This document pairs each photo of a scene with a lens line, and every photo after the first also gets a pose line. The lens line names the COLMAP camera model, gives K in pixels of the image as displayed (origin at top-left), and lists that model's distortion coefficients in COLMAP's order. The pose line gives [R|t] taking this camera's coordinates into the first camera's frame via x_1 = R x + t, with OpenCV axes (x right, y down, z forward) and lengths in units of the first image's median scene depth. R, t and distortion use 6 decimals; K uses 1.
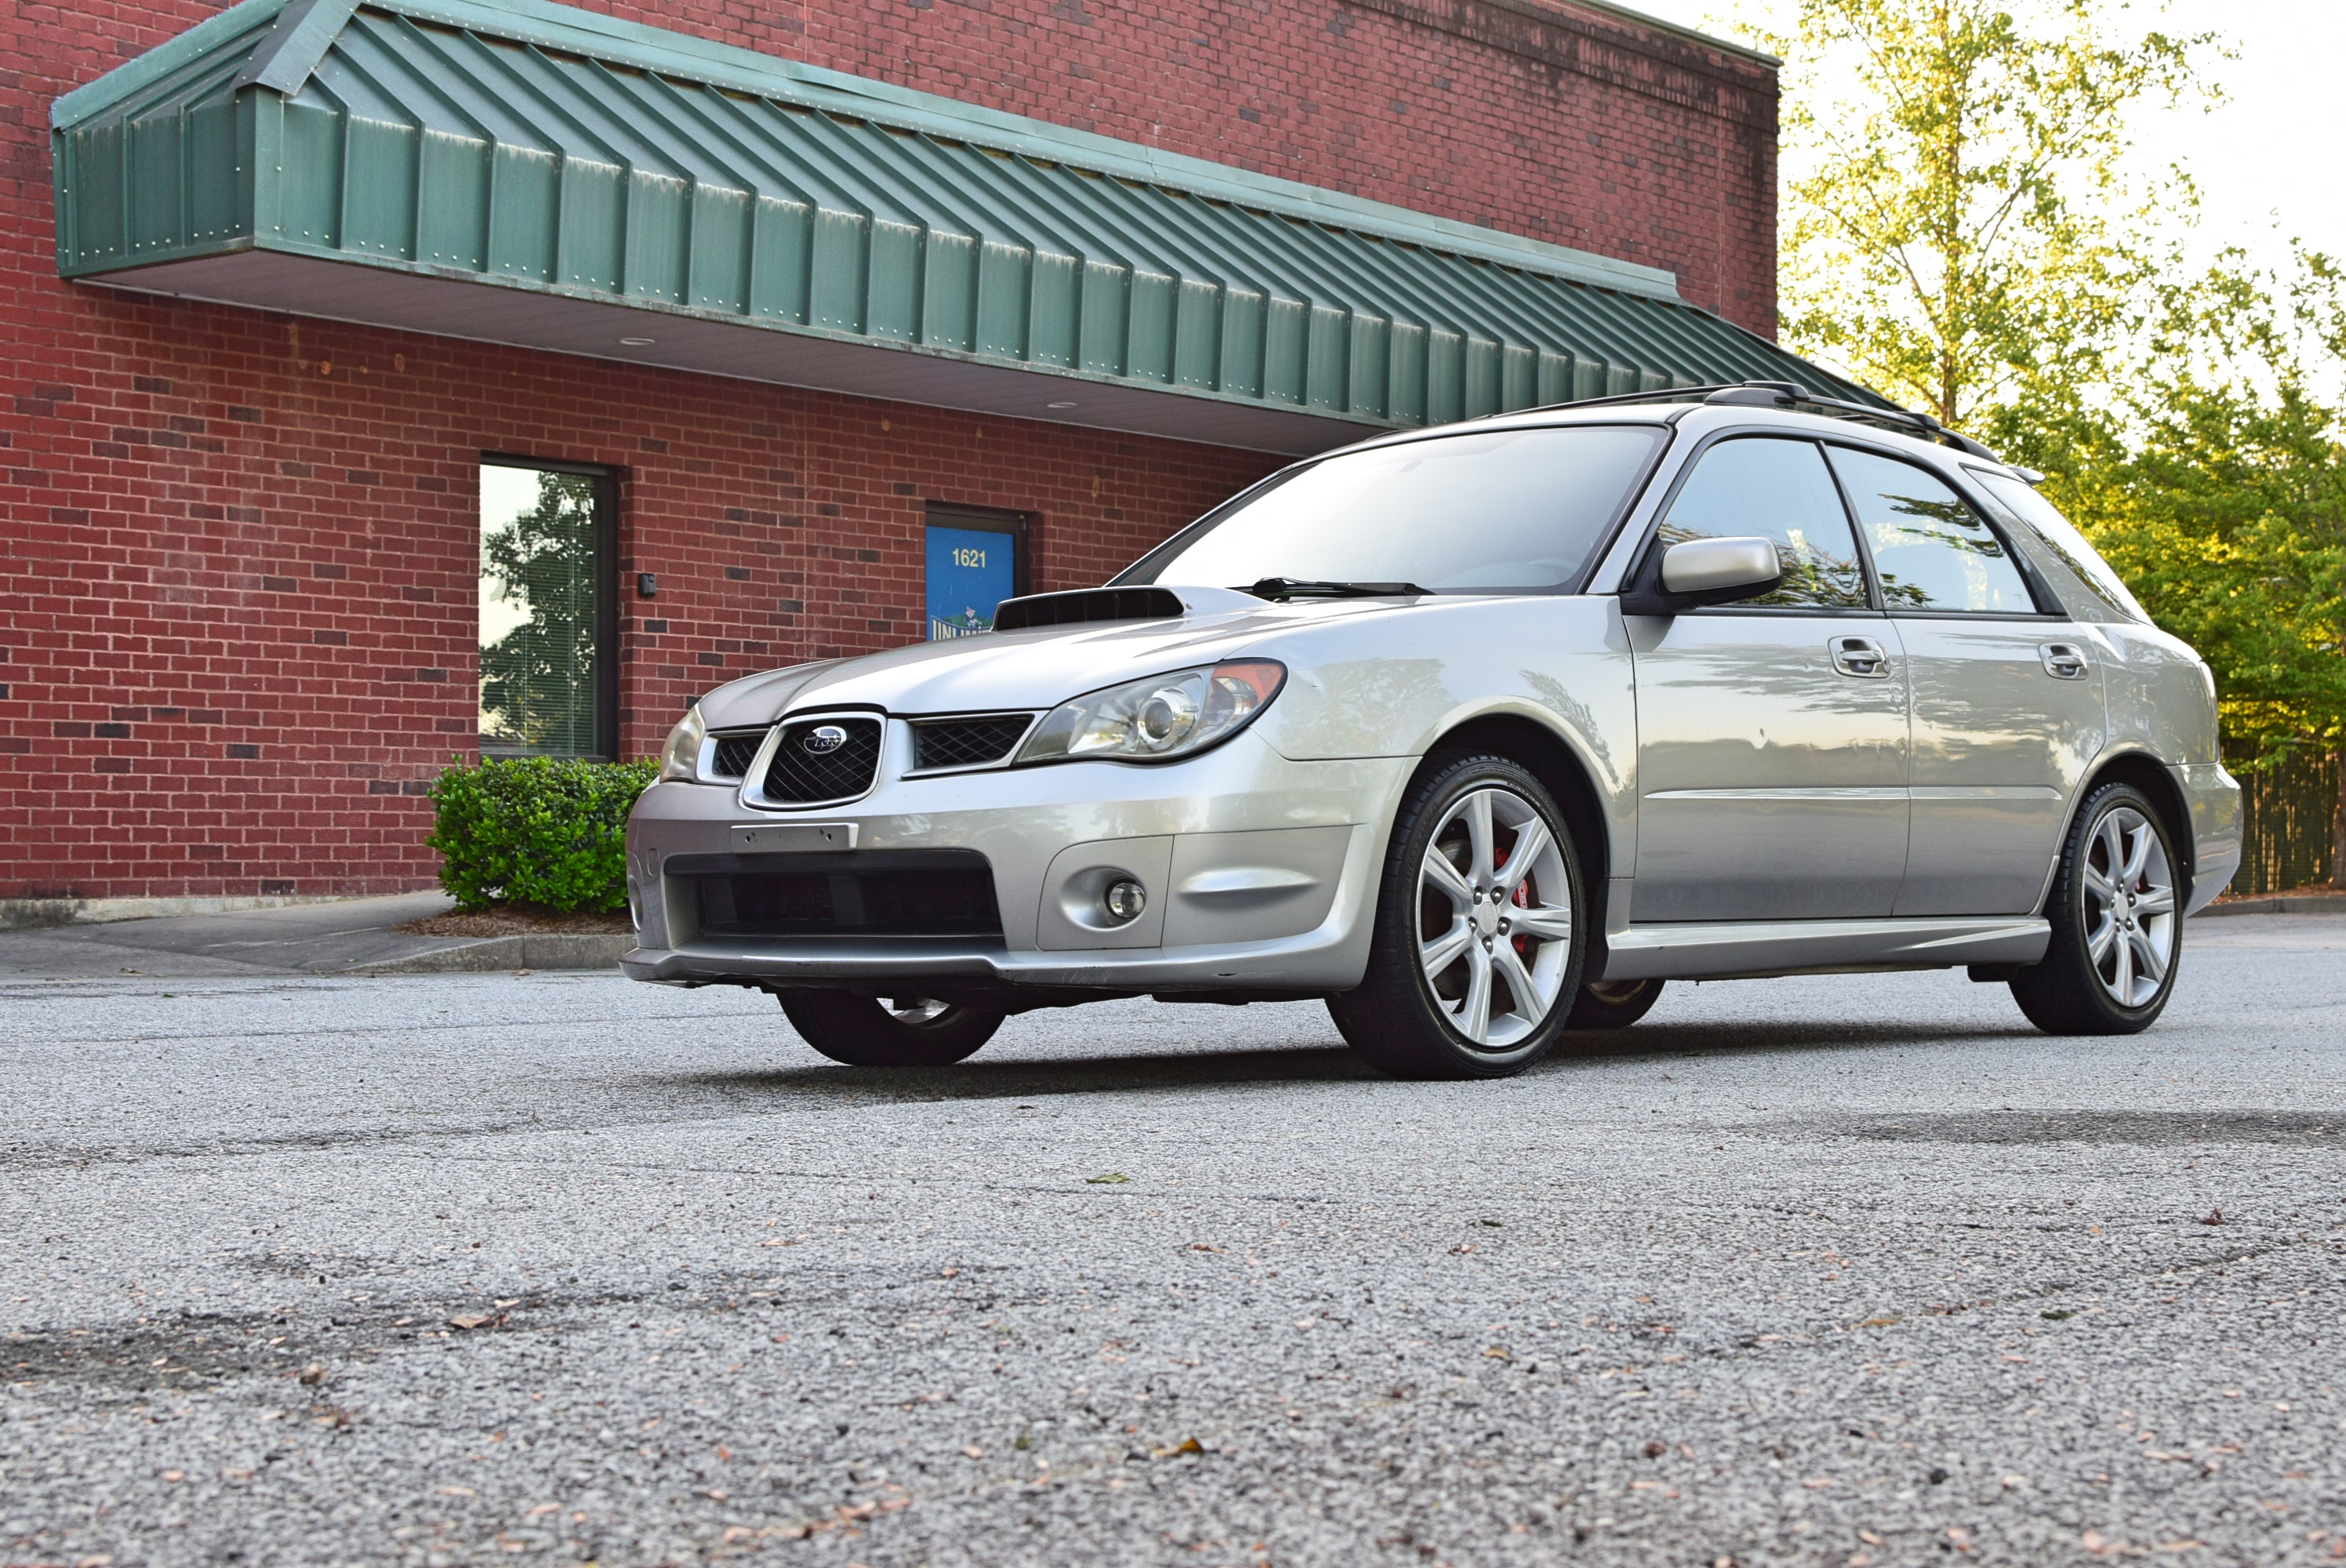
lens RADIAL K [[3559.2, 0, 1170.6], [0, 3559.2, 774.4], [0, 0, 1]] dist [0.002291, 0.000000]
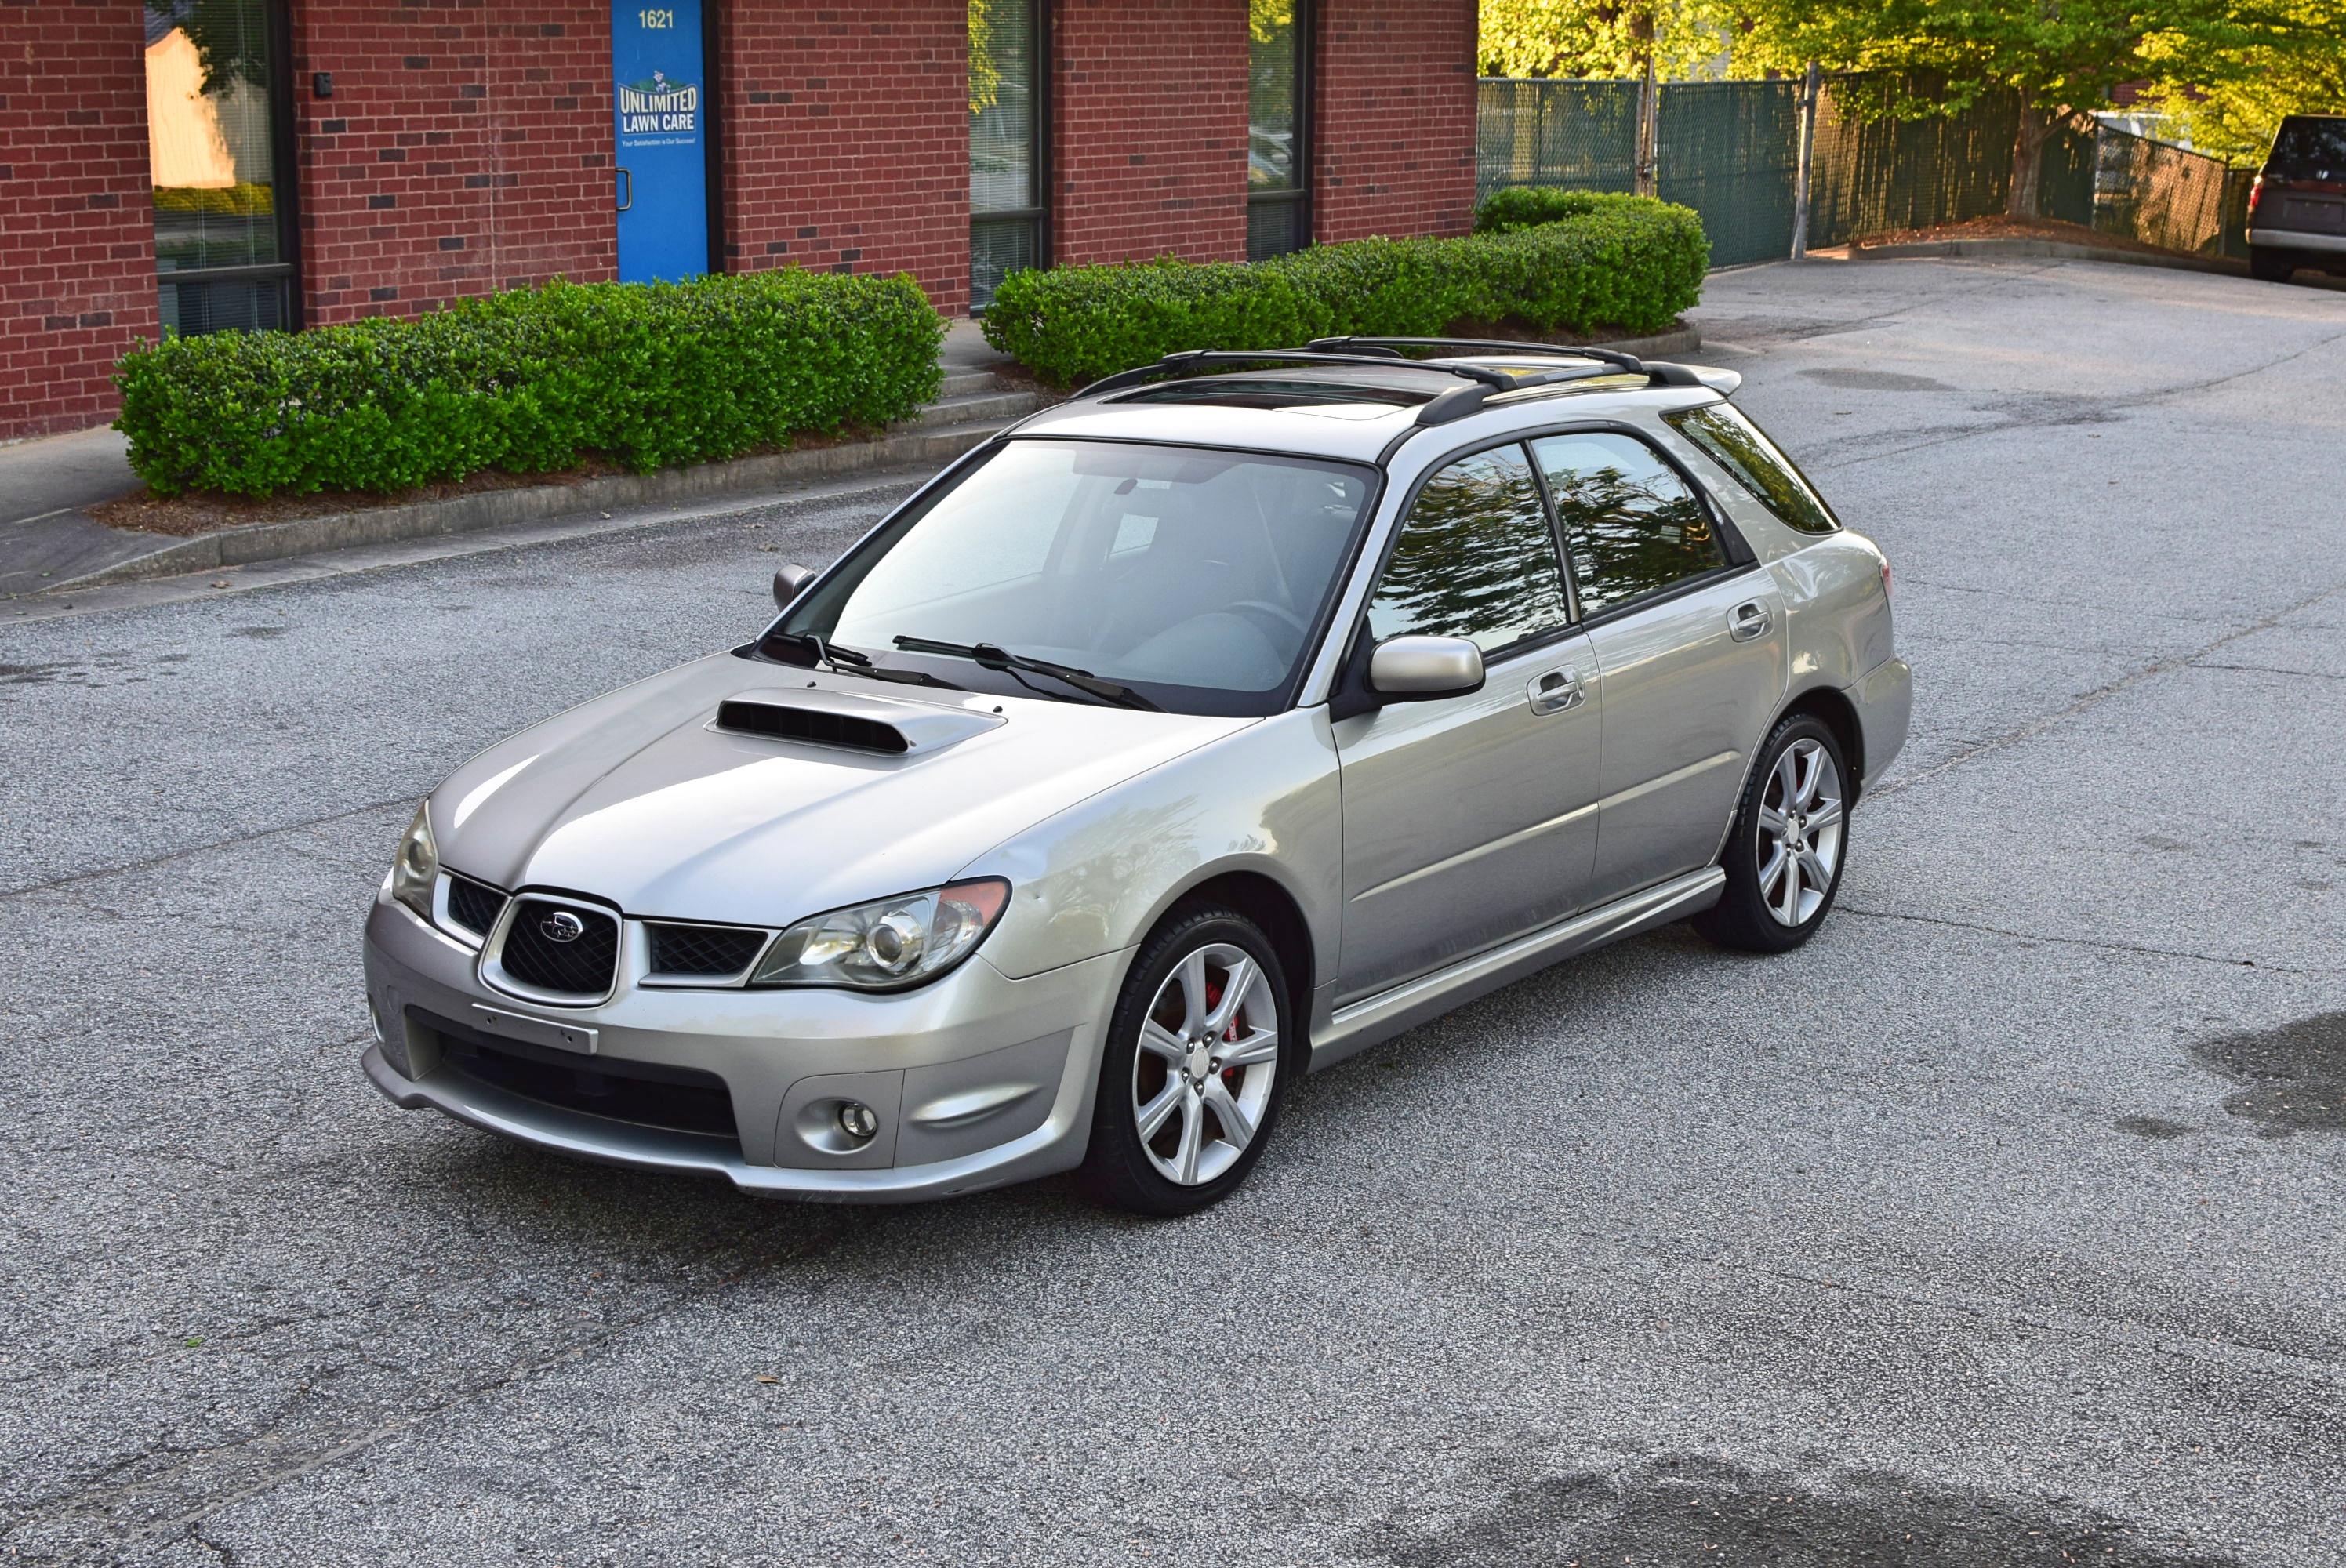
lens RADIAL K [[3559.2, 0, 1175.4], [0, 3559.2, 779.7], [0, 0, 1]] dist [0.002291, 0.000000]
pose [[0.996048, -0.009924, 0.088260, -0.008223], [-0.011354, 0.971356, 0.237356, -0.227377], [-0.088088, -0.237420, 0.967405, -0.001475]]
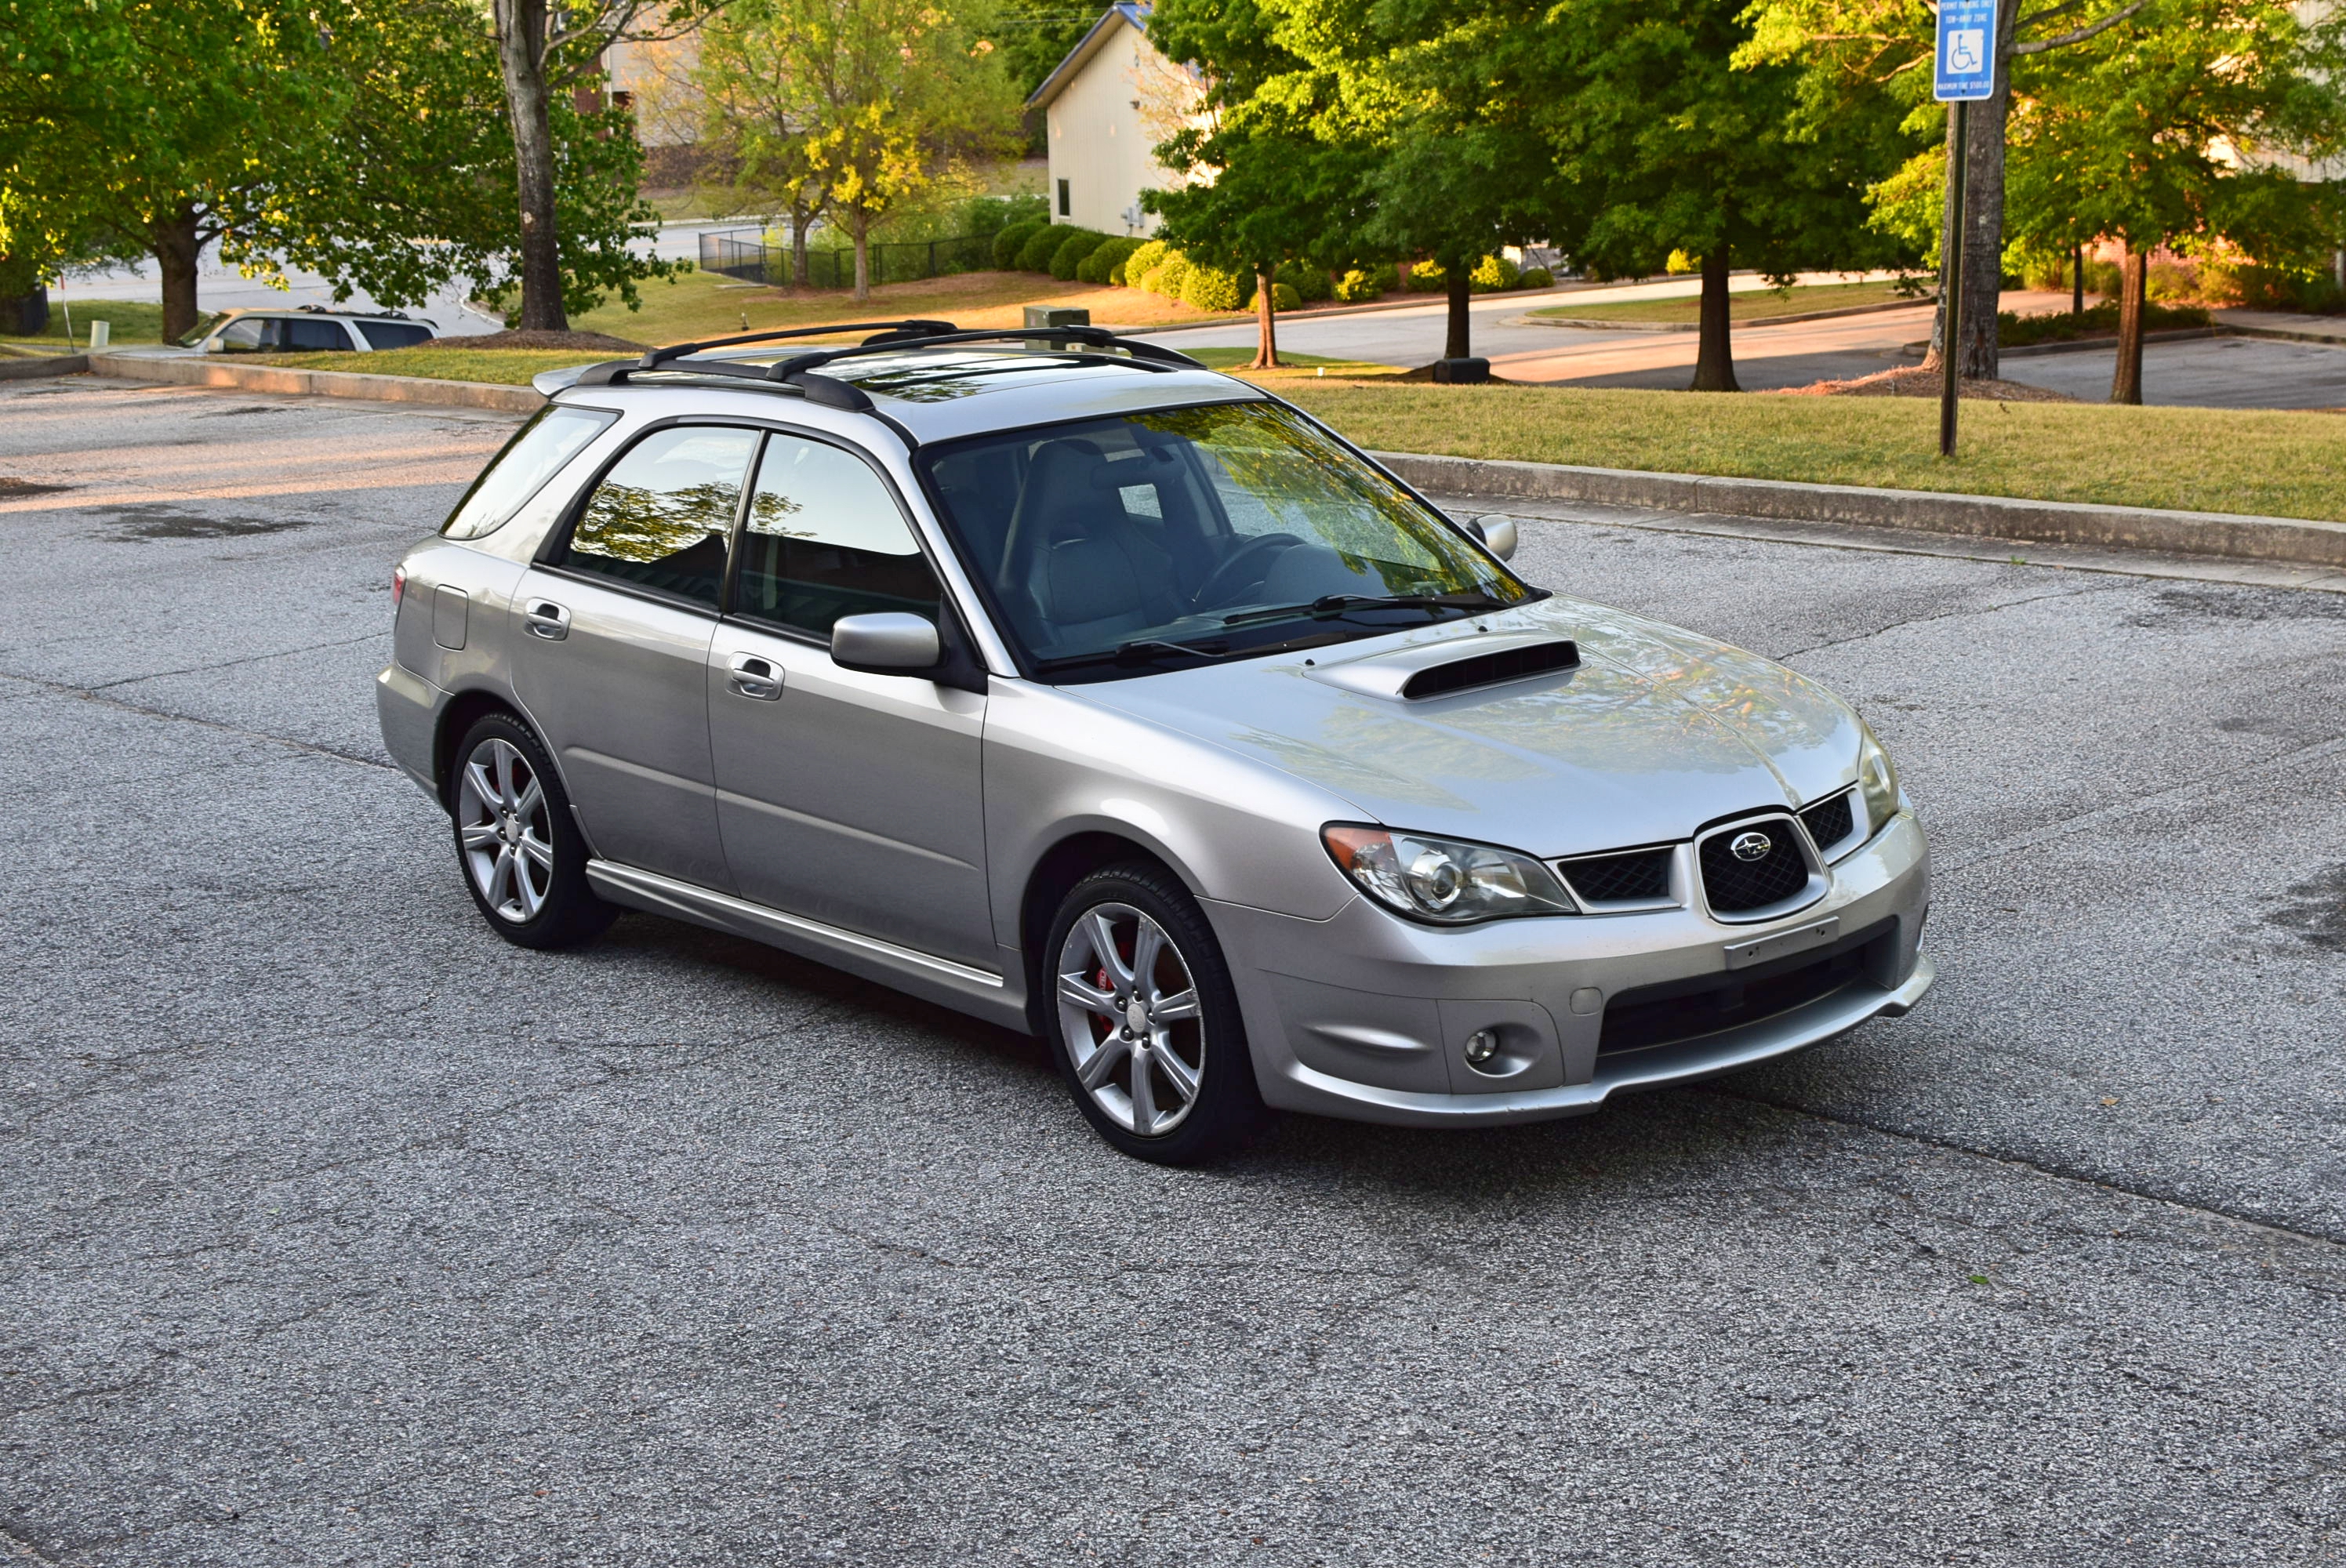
lens RADIAL K [[3559.2, 0, 1170.7], [0, 3559.2, 759.4], [0, 0, 1]] dist [0.002291, 0.000000]
pose [[0.161741, -0.194778, 0.967420, -0.882078], [0.000364, 0.980339, 0.197318, -0.188893], [-0.986833, -0.031563, 0.158632, 0.764987]]
